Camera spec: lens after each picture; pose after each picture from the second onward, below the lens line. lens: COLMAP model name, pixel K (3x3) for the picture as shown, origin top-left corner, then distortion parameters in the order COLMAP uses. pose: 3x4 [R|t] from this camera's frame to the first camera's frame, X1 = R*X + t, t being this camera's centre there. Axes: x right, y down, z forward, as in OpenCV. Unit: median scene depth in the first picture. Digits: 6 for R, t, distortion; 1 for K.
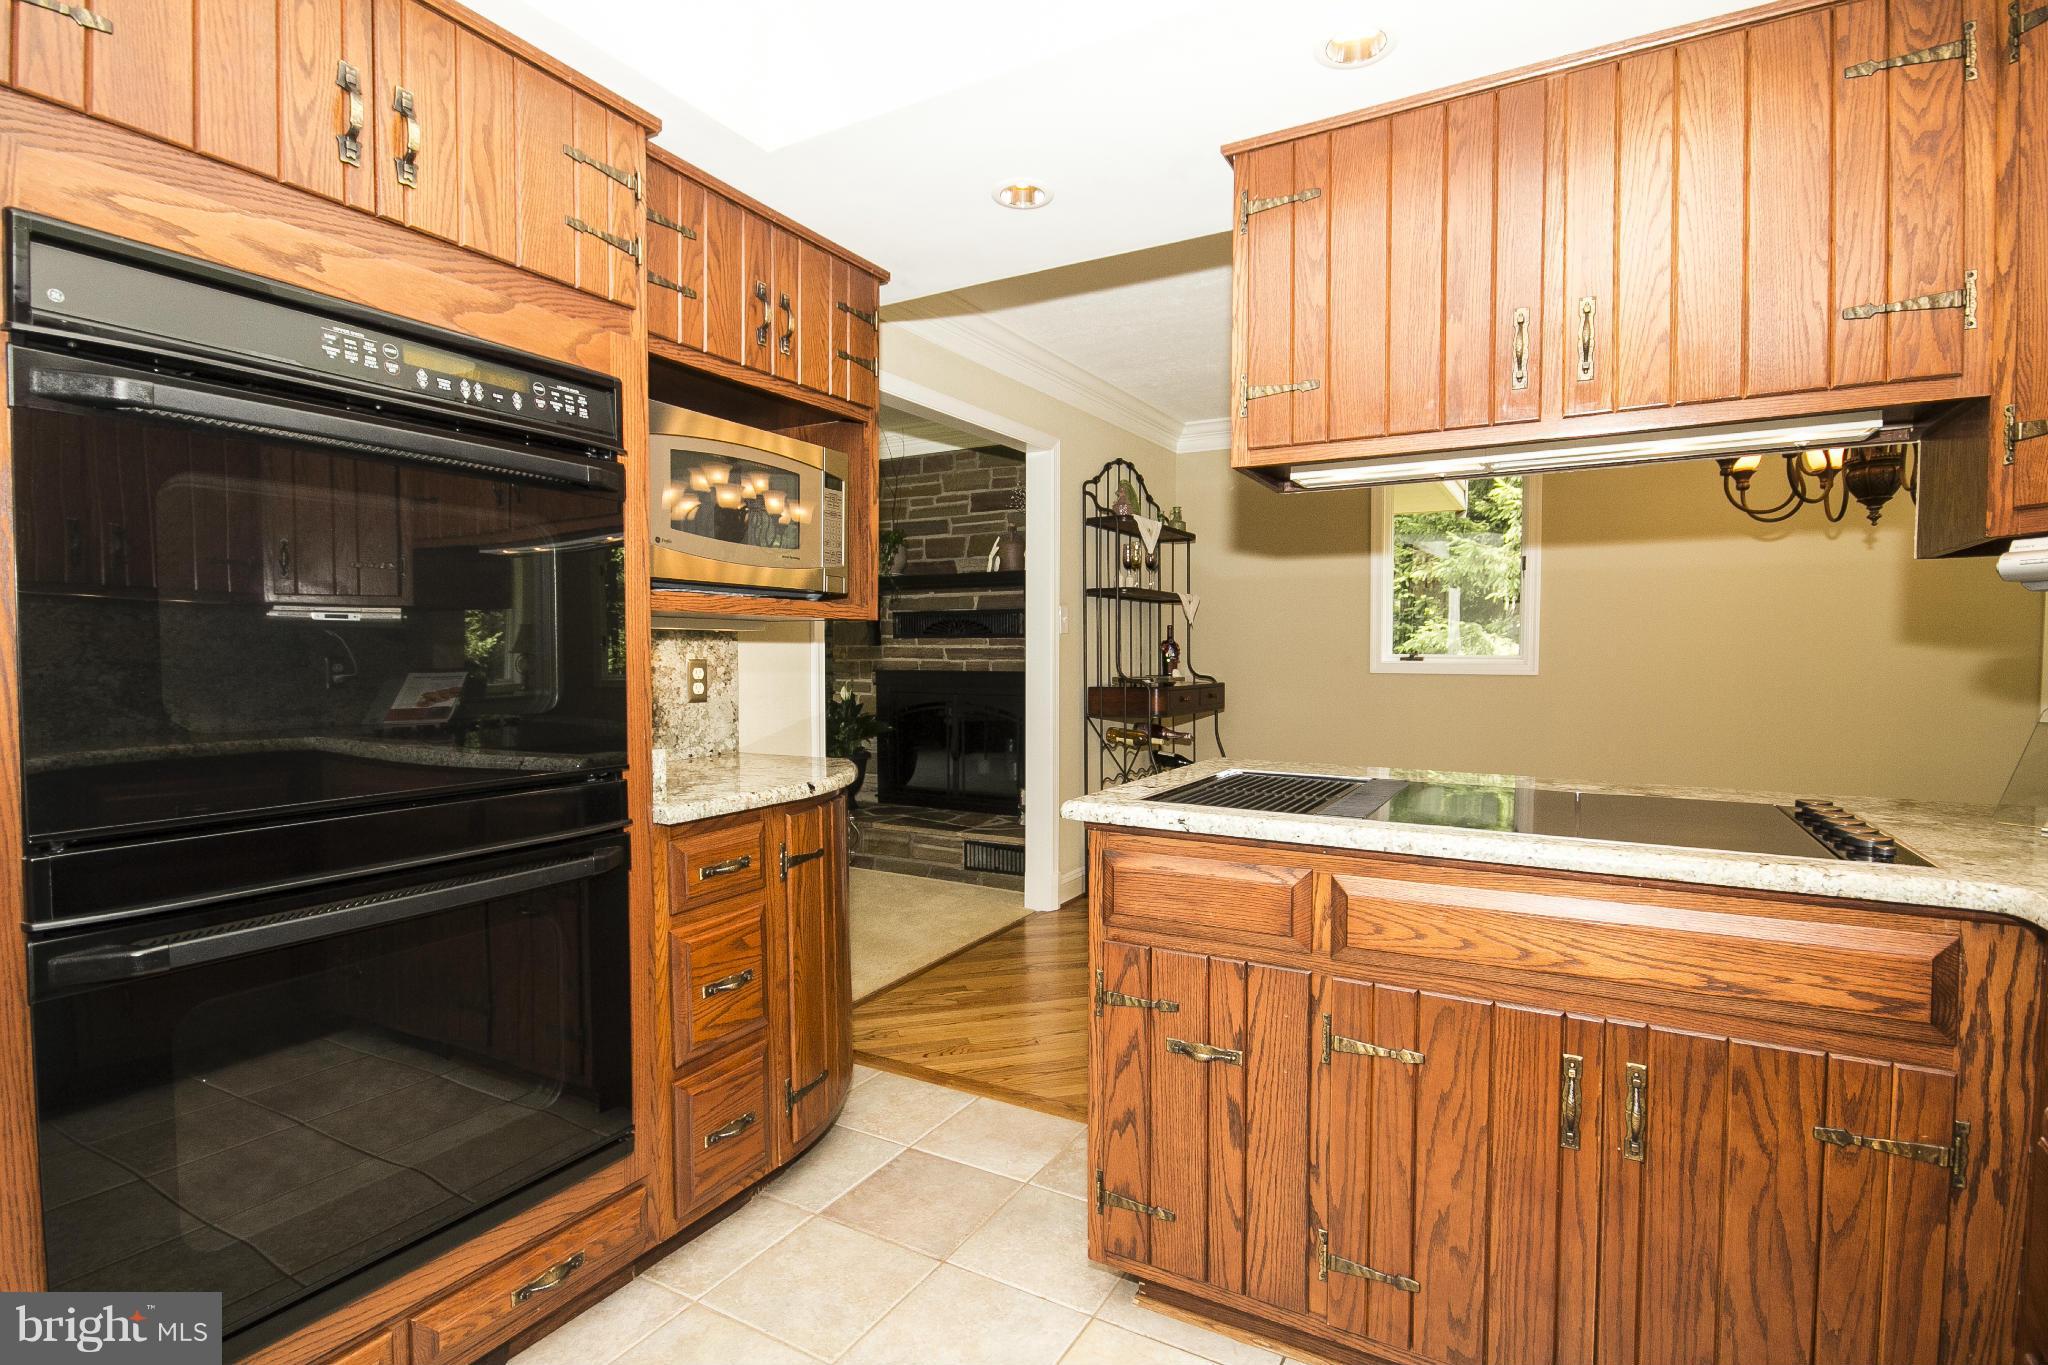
lens RADIAL K [[1006.4, 0, 1013.9], [0, 1006.4, 688.8], [0, 0, 1]] dist [-0.010473, -0.000580]
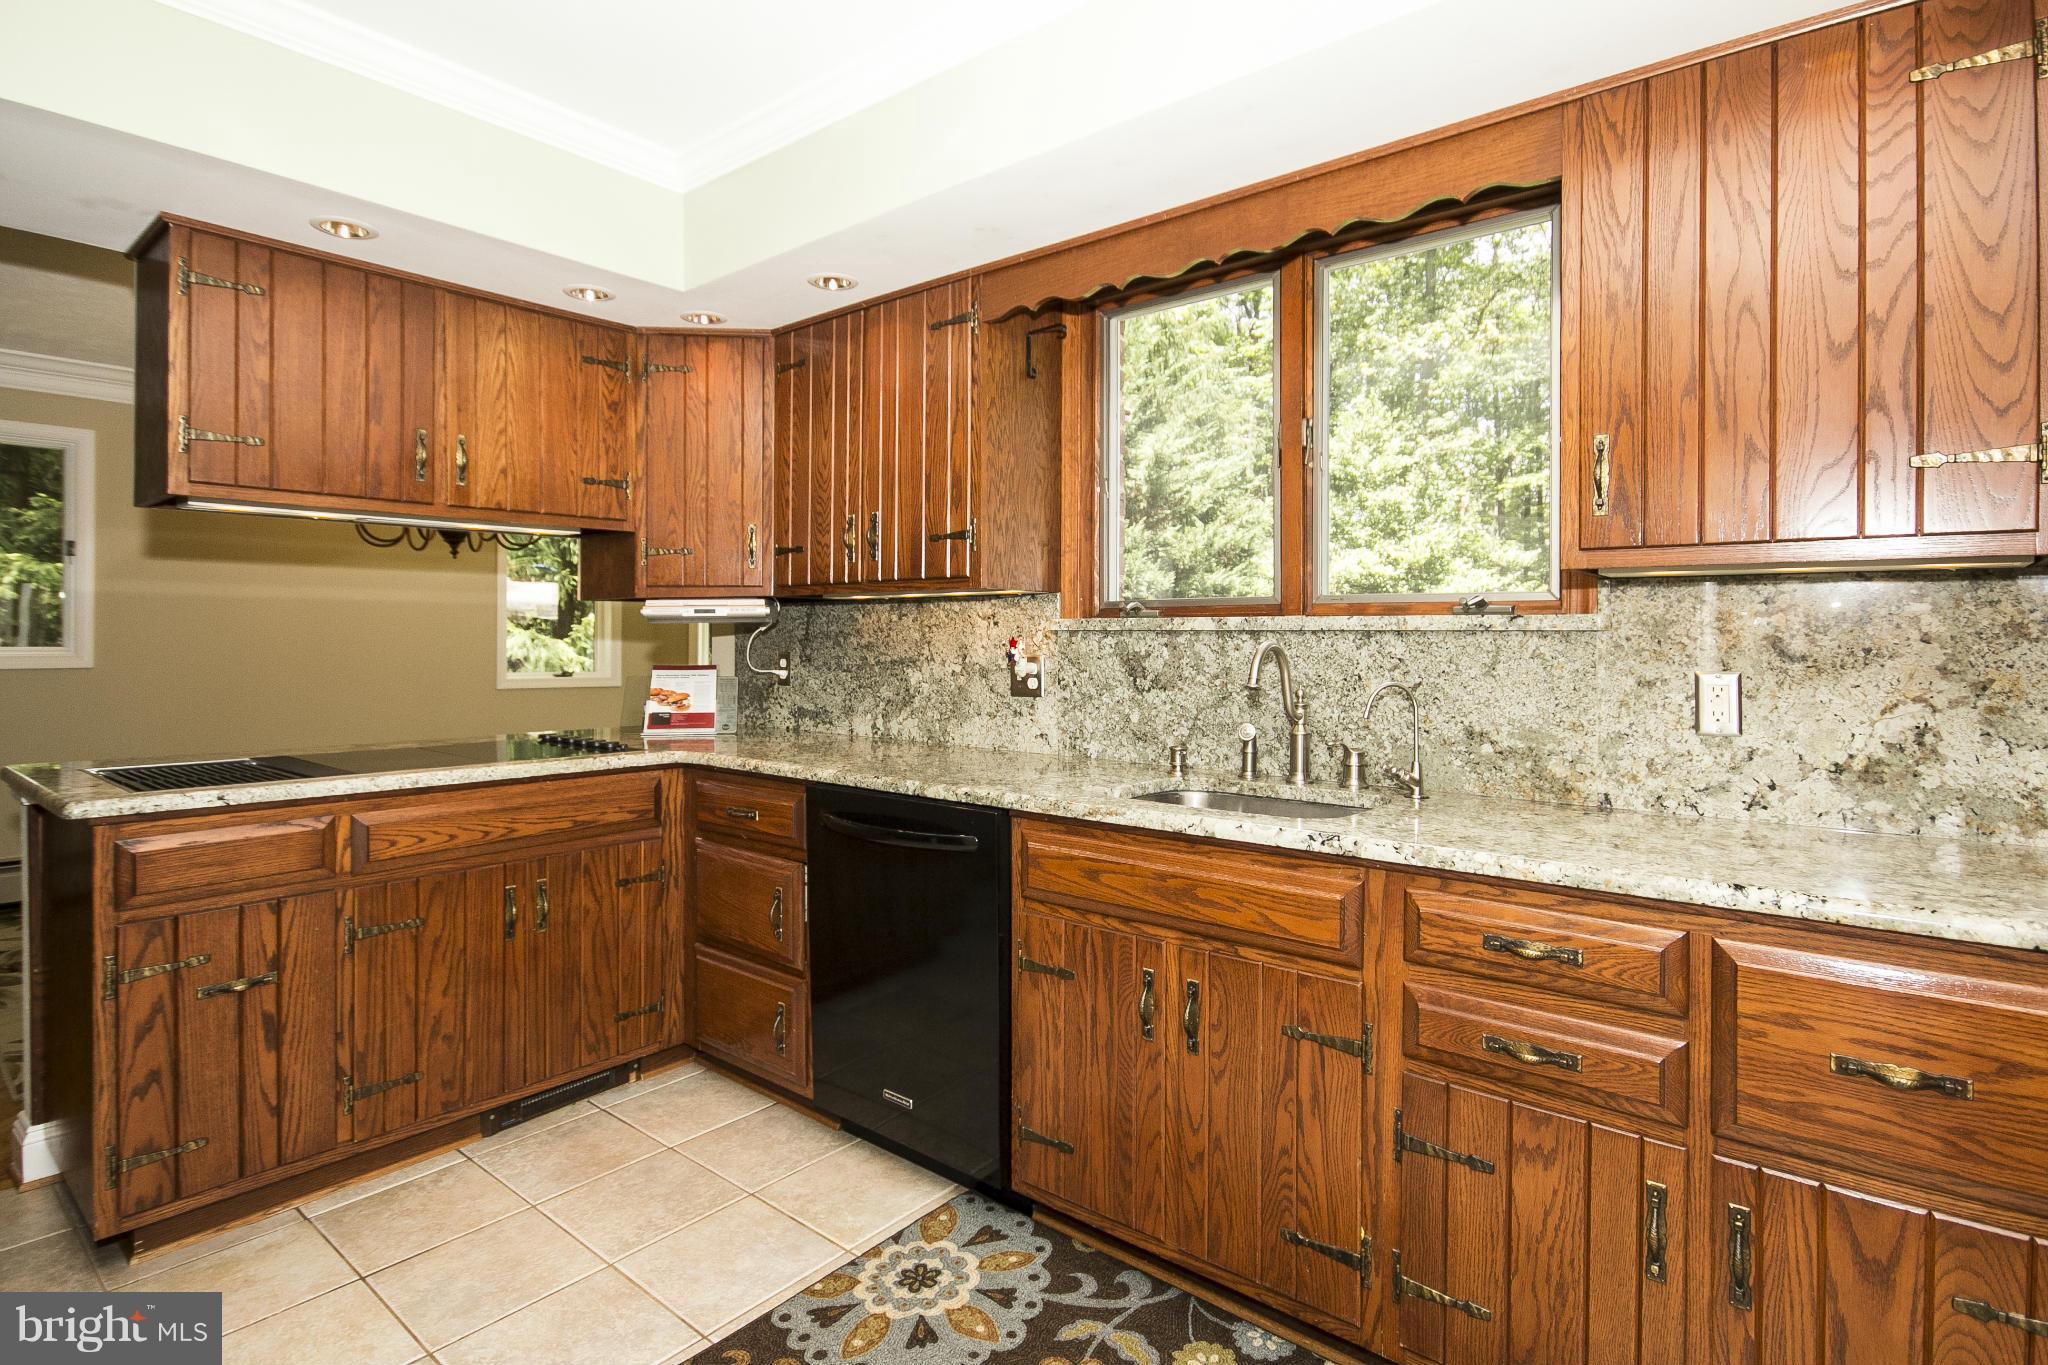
lens RADIAL K [[1029.2, 0, 1026.3], [0, 1029.2, 633.4], [0, 0, 1]] dist [-0.009573, 0.001100]
pose [[0.169988, 0.001733, 0.985445, -0.884300], [0.032507, 0.999444, -0.007365, -0.025643], [-0.984910, 0.033286, 0.169837, -0.168861]]
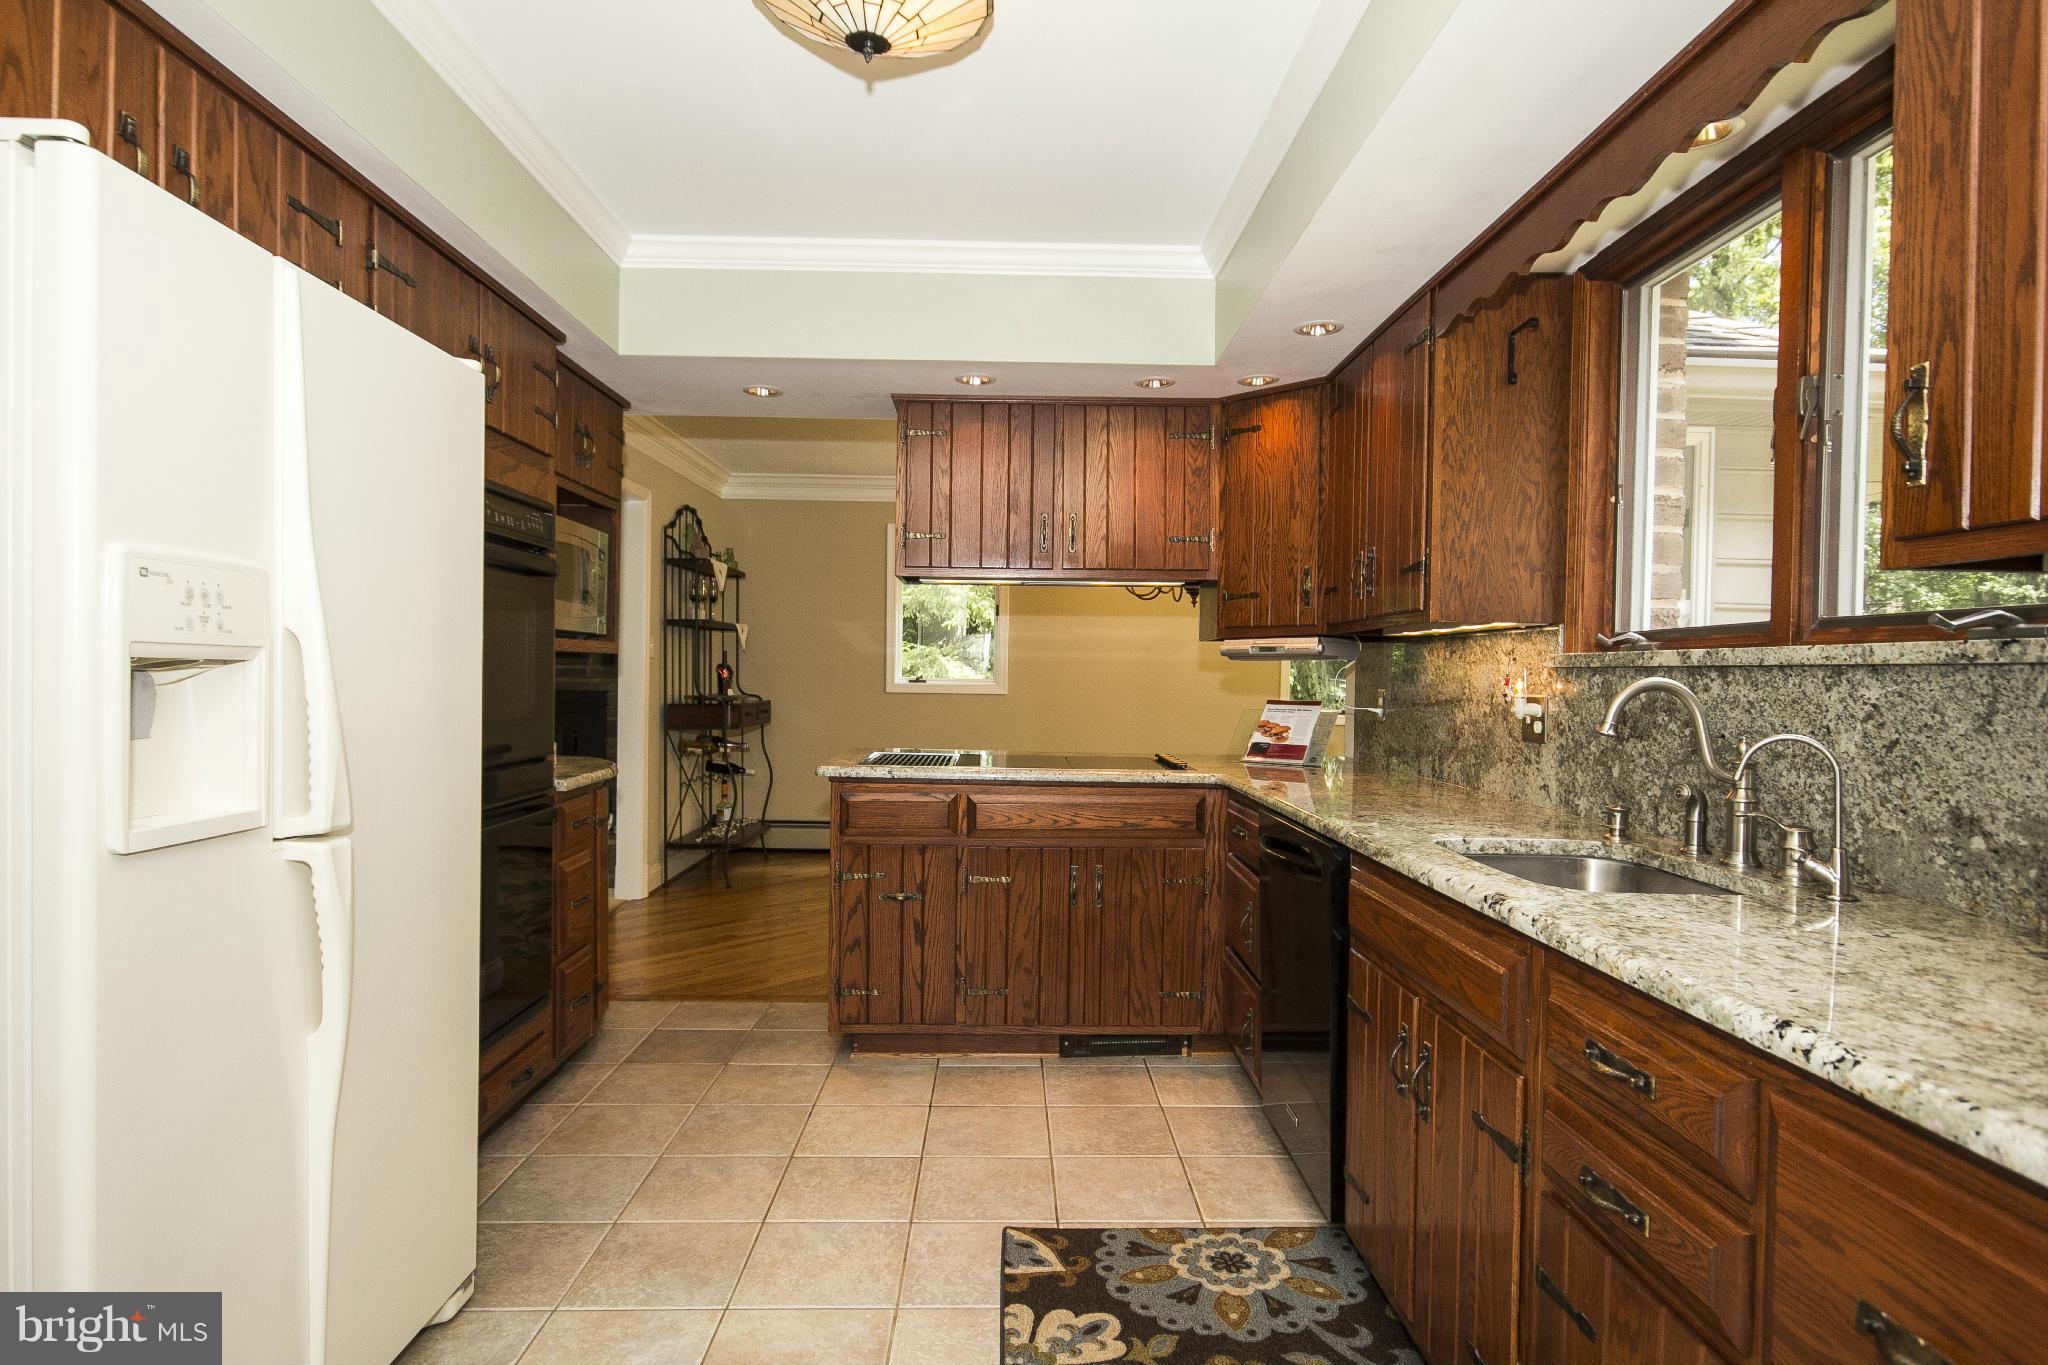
lens RADIAL K [[1089.7, 0, 1024.0], [0, 1089.7, 682.5], [0, 0, 1]] dist [-0.005058, 0.000901]
pose [[0.860220, 0.006484, 0.509882, -0.655039], [0.005529, 0.999742, -0.022041, 0.010211], [-0.509893, 0.021779, 0.859962, -0.873759]]
